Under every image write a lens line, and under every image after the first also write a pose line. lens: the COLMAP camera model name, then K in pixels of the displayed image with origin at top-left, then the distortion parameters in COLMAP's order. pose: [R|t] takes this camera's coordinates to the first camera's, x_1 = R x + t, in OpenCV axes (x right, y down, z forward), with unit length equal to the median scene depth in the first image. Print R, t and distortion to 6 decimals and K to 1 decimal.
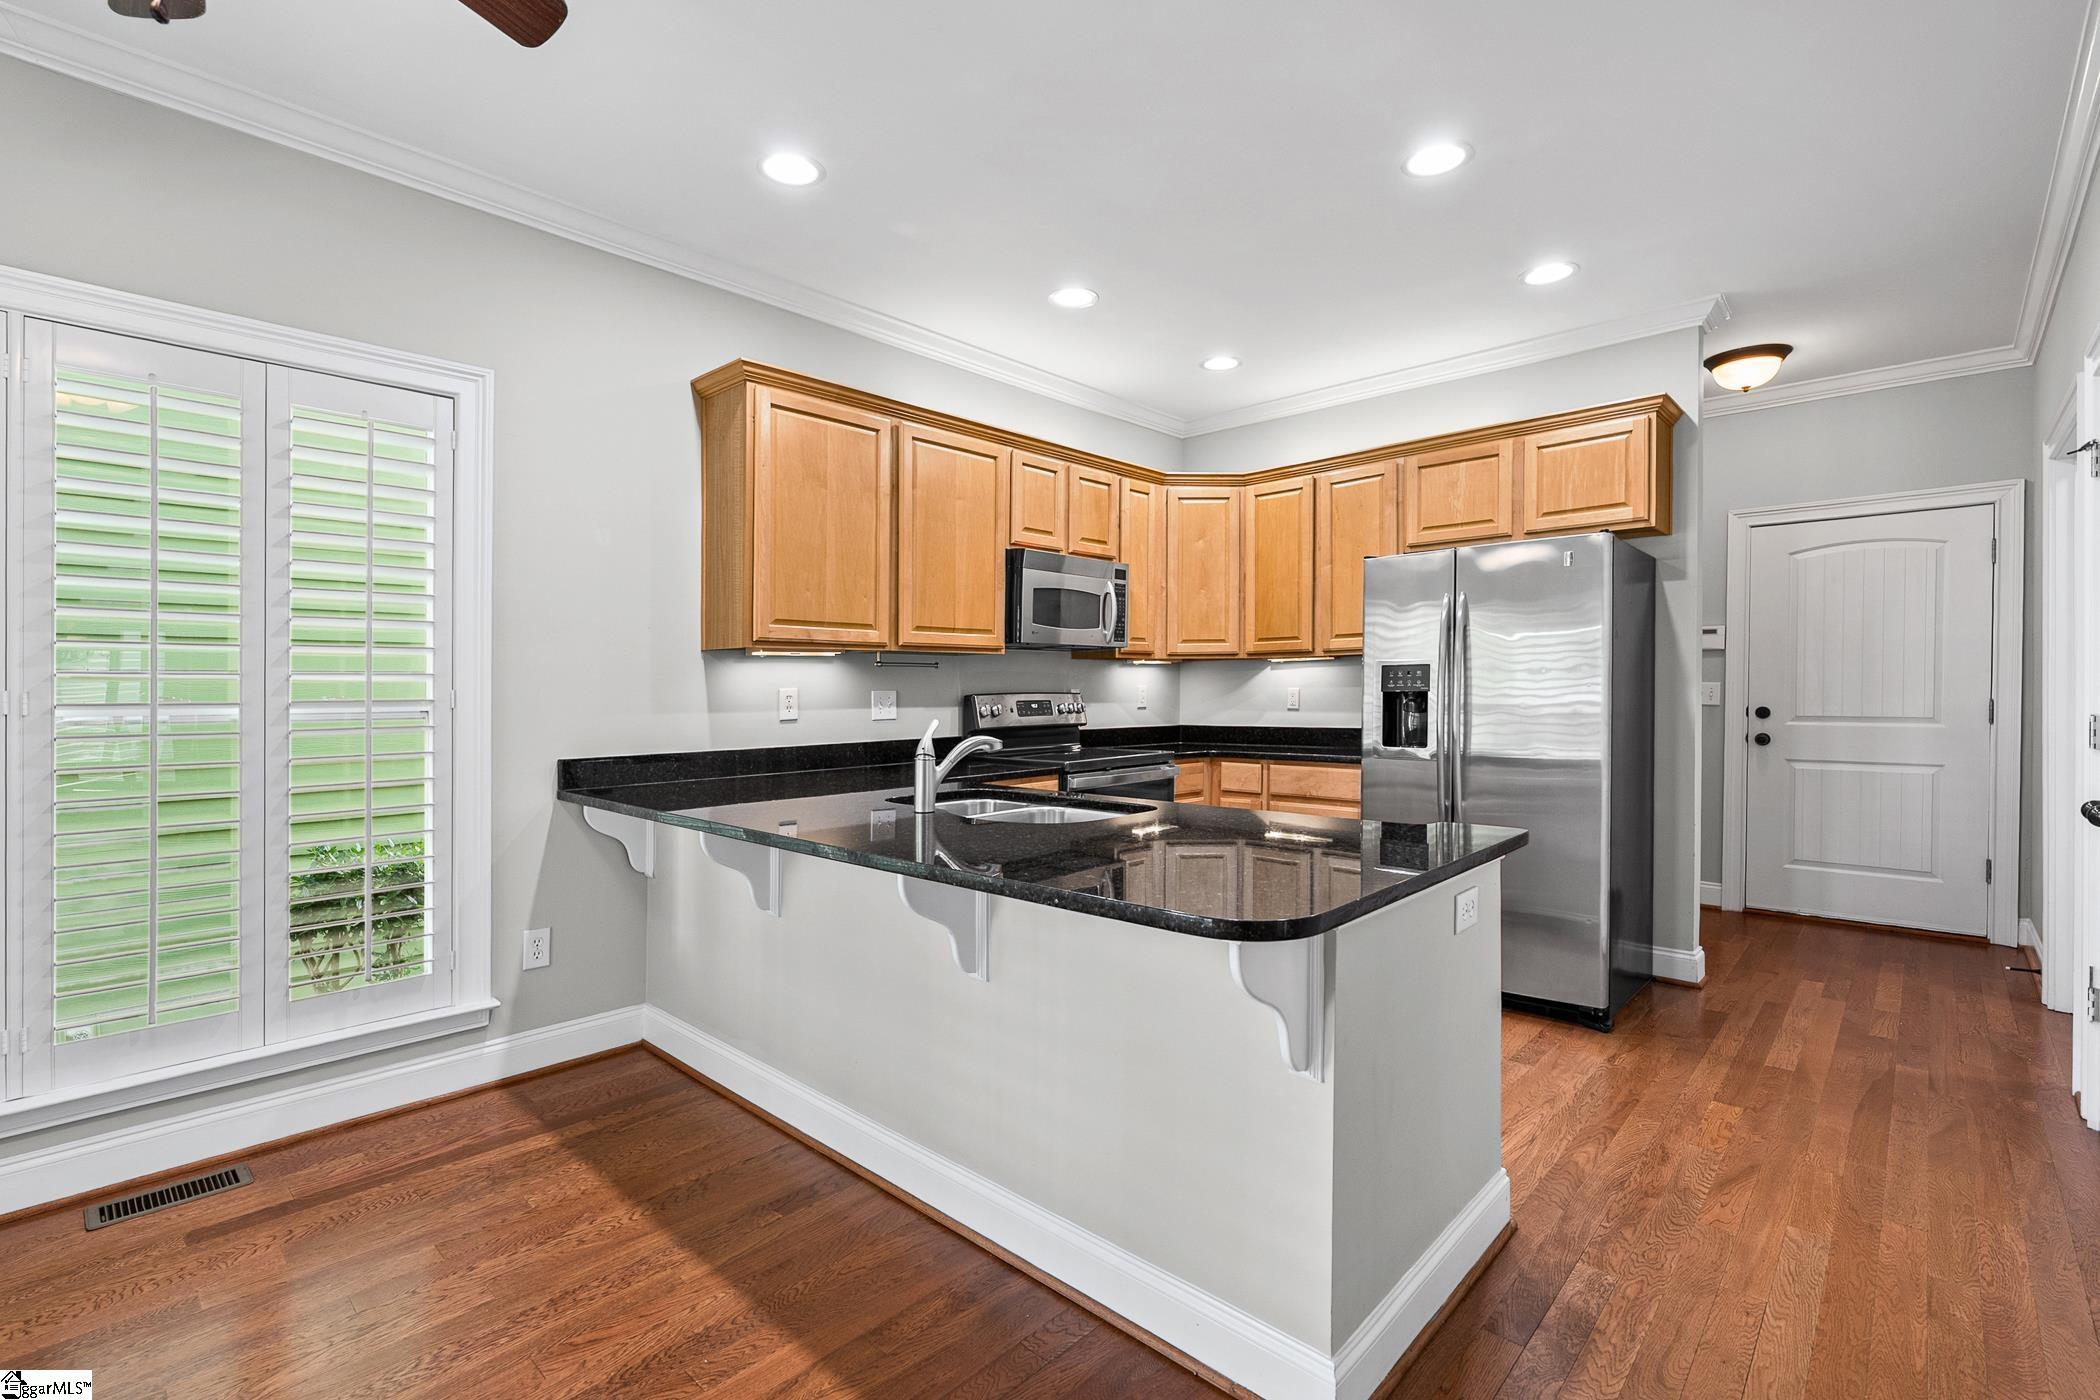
lens RADIAL K [[938.2, 0, 1059.9], [0, 938.2, 698.7], [0, 0, 1]] dist [-0.002608, -0.000327]
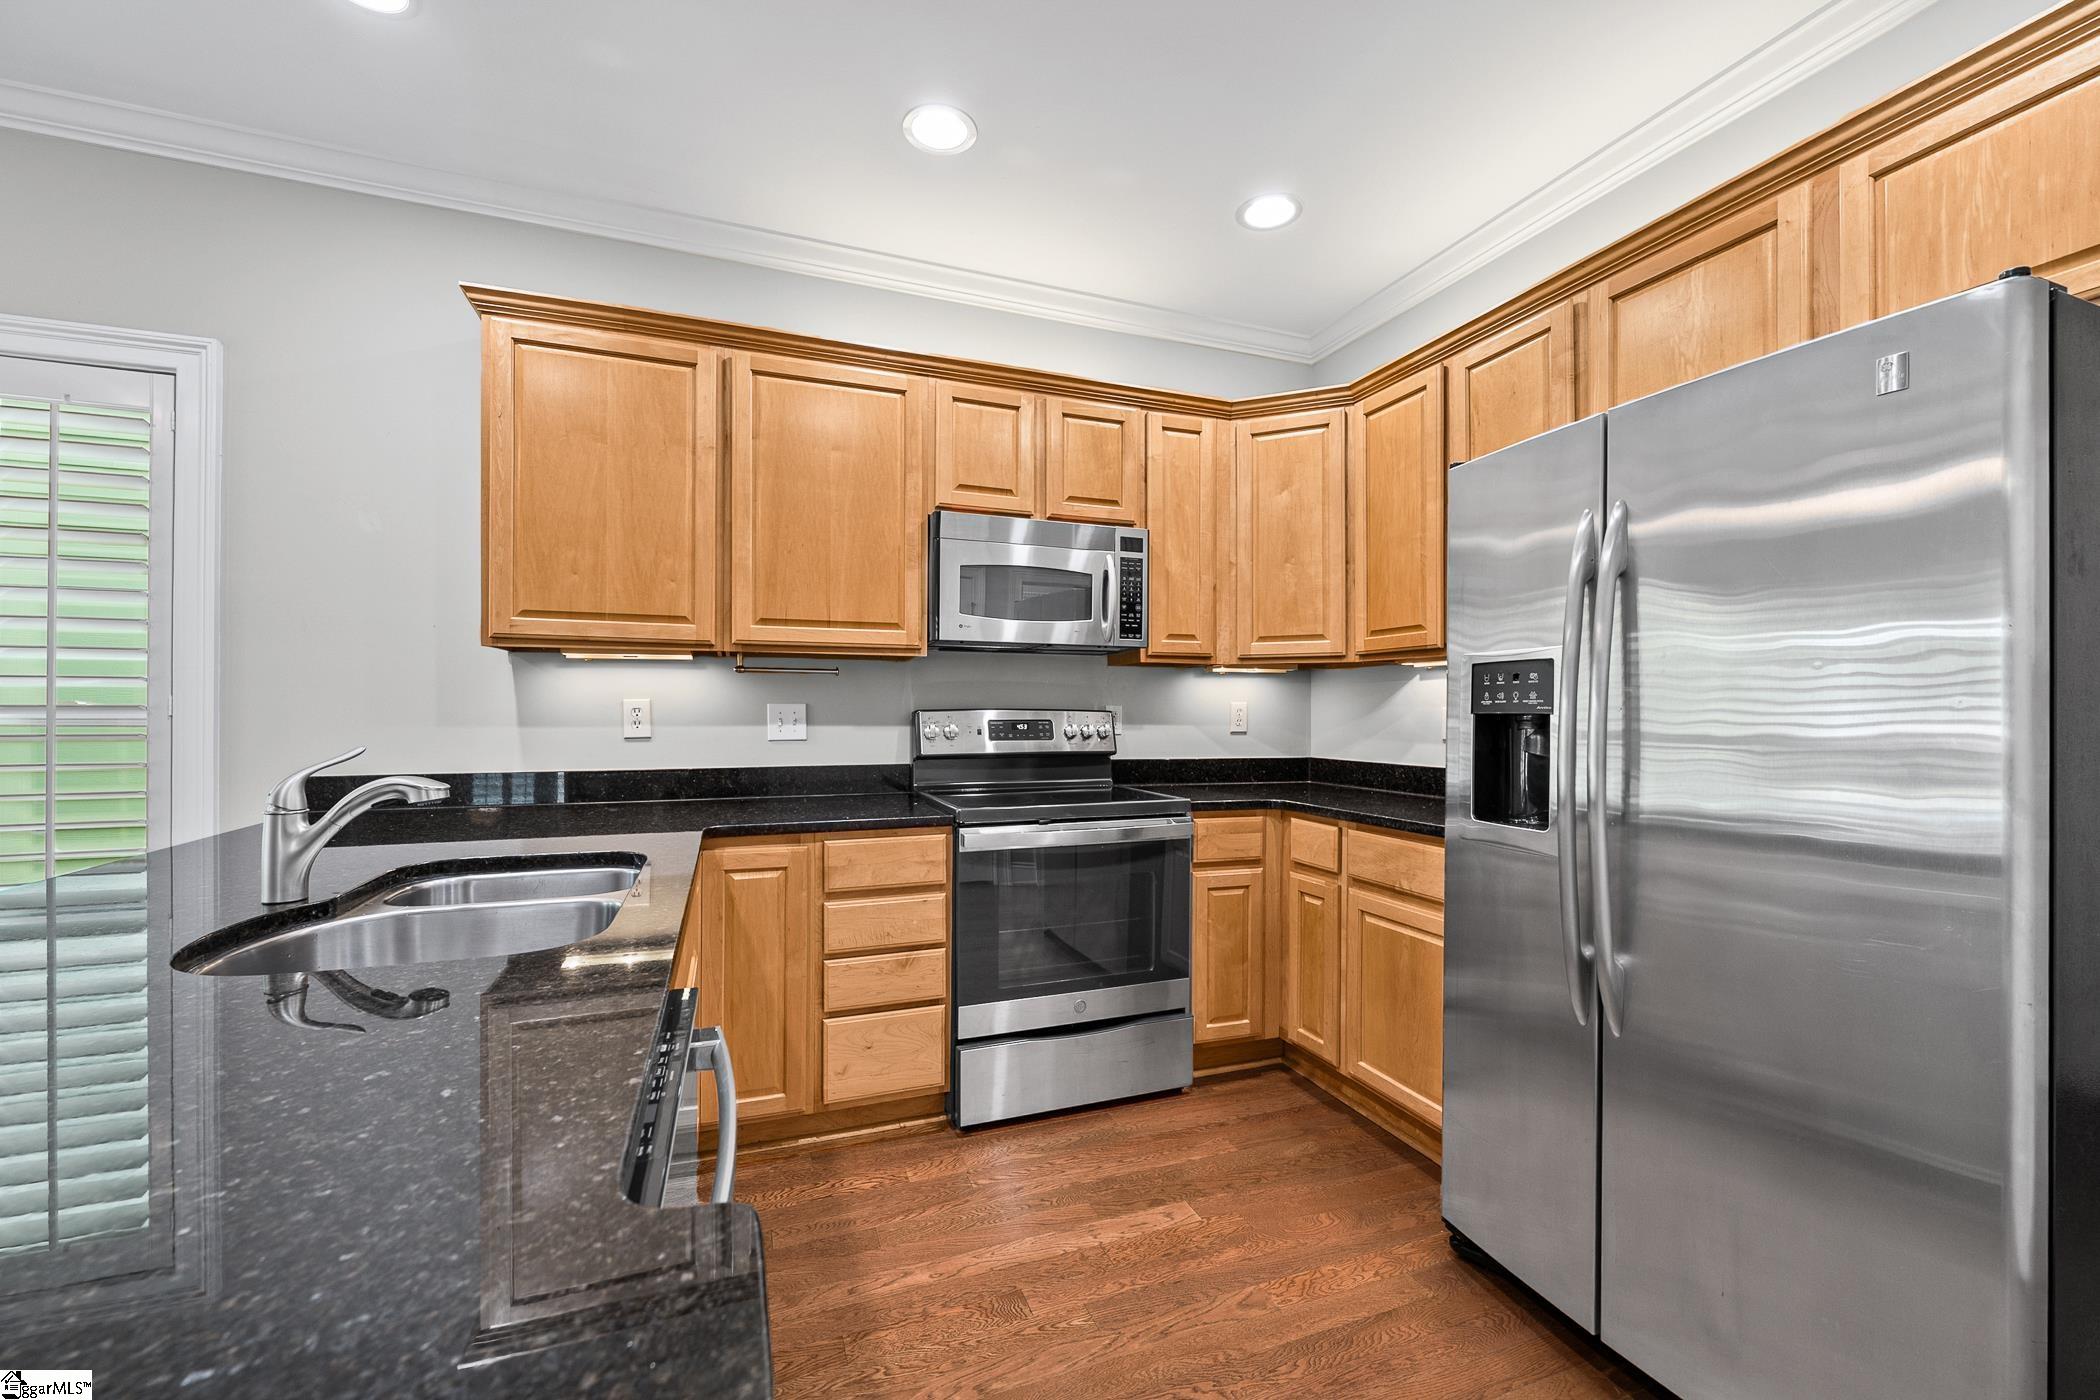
lens RADIAL K [[843.1, 0, 1038.3], [0, 843.1, 701.4], [0, 0, 1]] dist [-0.000573, 0.000925]
pose [[0.893545, 0.008102, -0.448900, 0.337185], [-0.016355, 0.999761, -0.014510, -0.003727], [0.448676, 0.020307, 0.893464, 0.465153]]
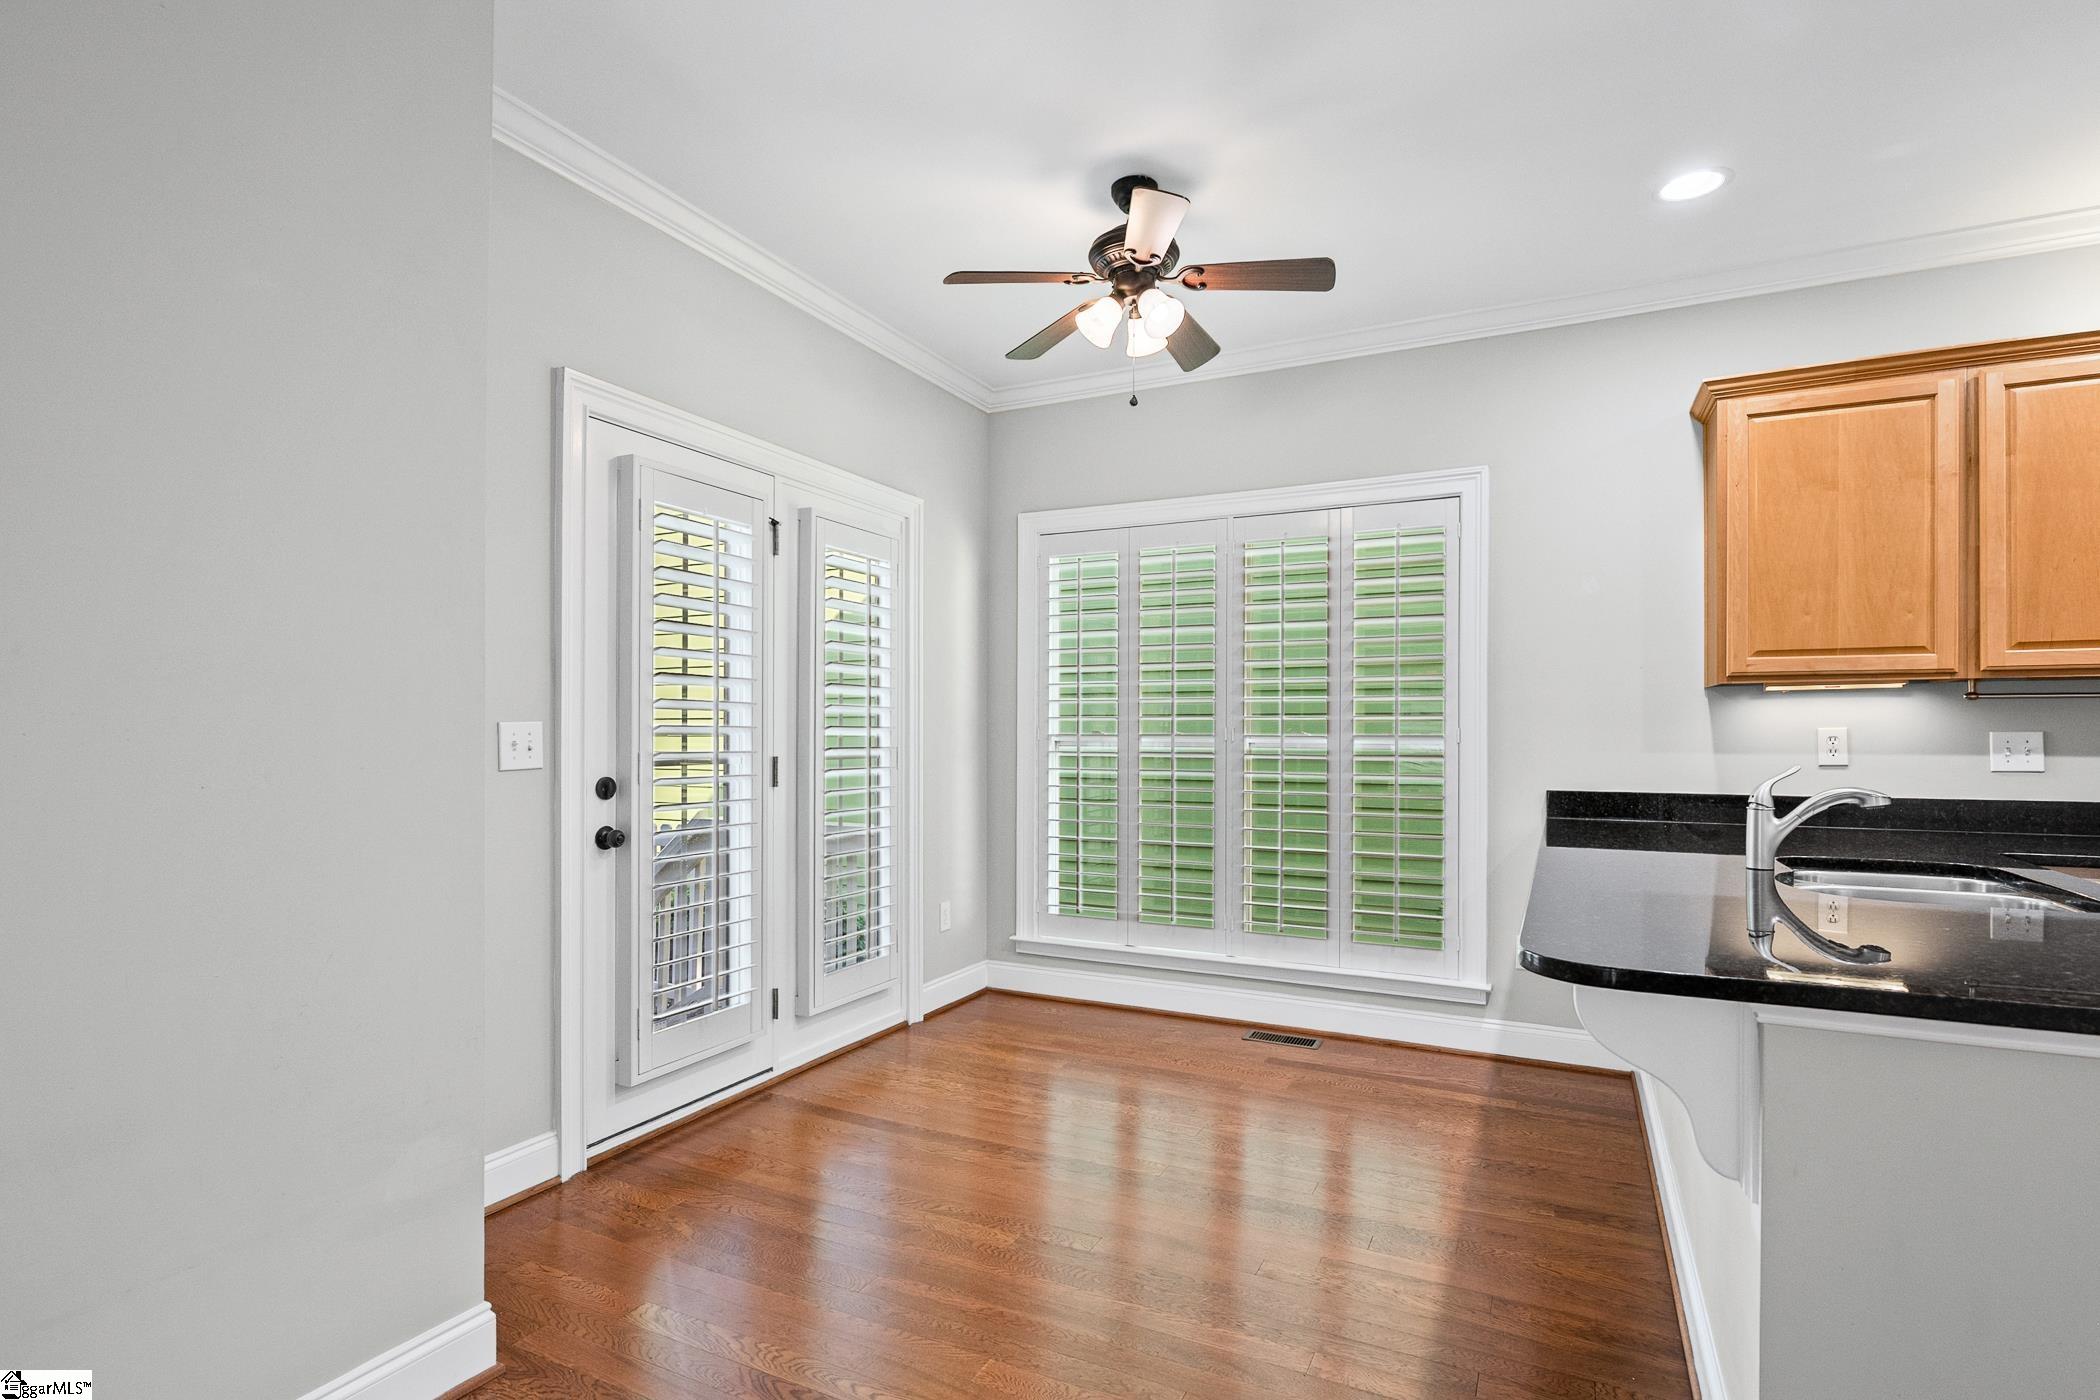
lens RADIAL K [[1043.3, 0, 1030.3], [0, 1043.3, 724.7], [0, 0, 1]] dist [-0.001146, -0.000831]
pose [[0.278498, 0.003246, -0.960431, 0.385598], [-0.011276, 0.999936, 0.000109, -0.005148], [0.960370, 0.010799, 0.278517, 0.042359]]
